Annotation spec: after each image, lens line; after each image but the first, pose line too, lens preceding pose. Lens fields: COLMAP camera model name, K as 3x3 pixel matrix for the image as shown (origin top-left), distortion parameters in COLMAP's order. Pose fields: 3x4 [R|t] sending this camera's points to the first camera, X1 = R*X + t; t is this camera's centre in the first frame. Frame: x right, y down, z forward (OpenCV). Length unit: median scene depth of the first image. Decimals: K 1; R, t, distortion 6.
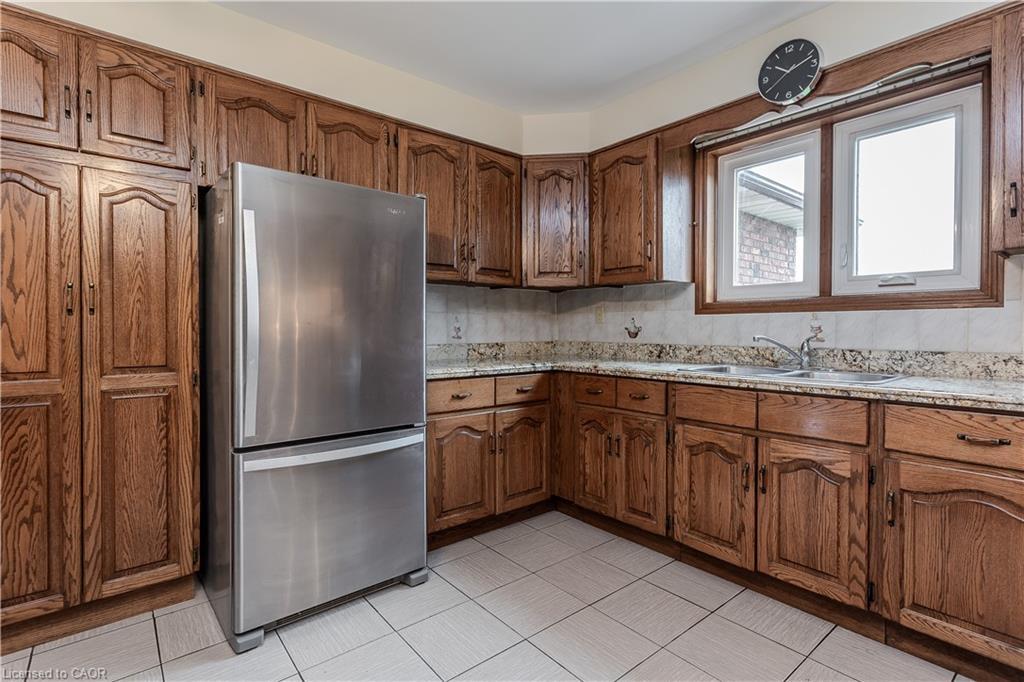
lens RADIAL K [[493.1, 0, 516.5], [0, 493.1, 334.2], [0, 0, 1]] dist [0.001324, 0.000158]
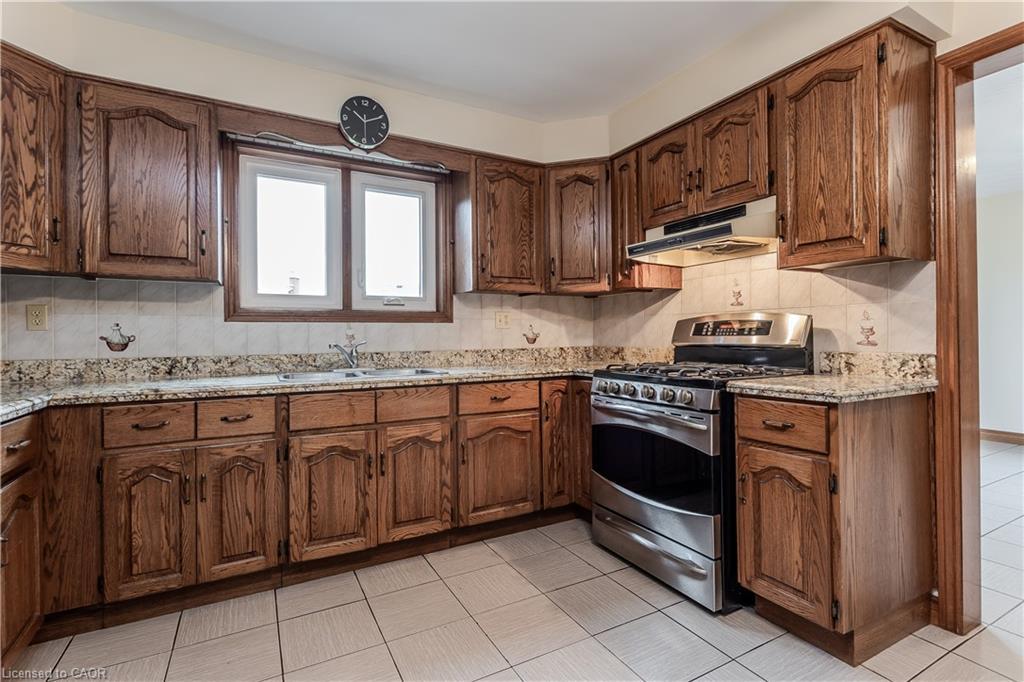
lens RADIAL K [[493.1, 0, 516.5], [0, 493.1, 334.2], [0, 0, 1]] dist [0.001324, 0.000158]
pose [[0.184191, 0.001601, 0.982889, -0.534608], [0.018367, 0.999818, -0.005071, -0.003613], [-0.982719, 0.018987, 0.184128, 0.411305]]
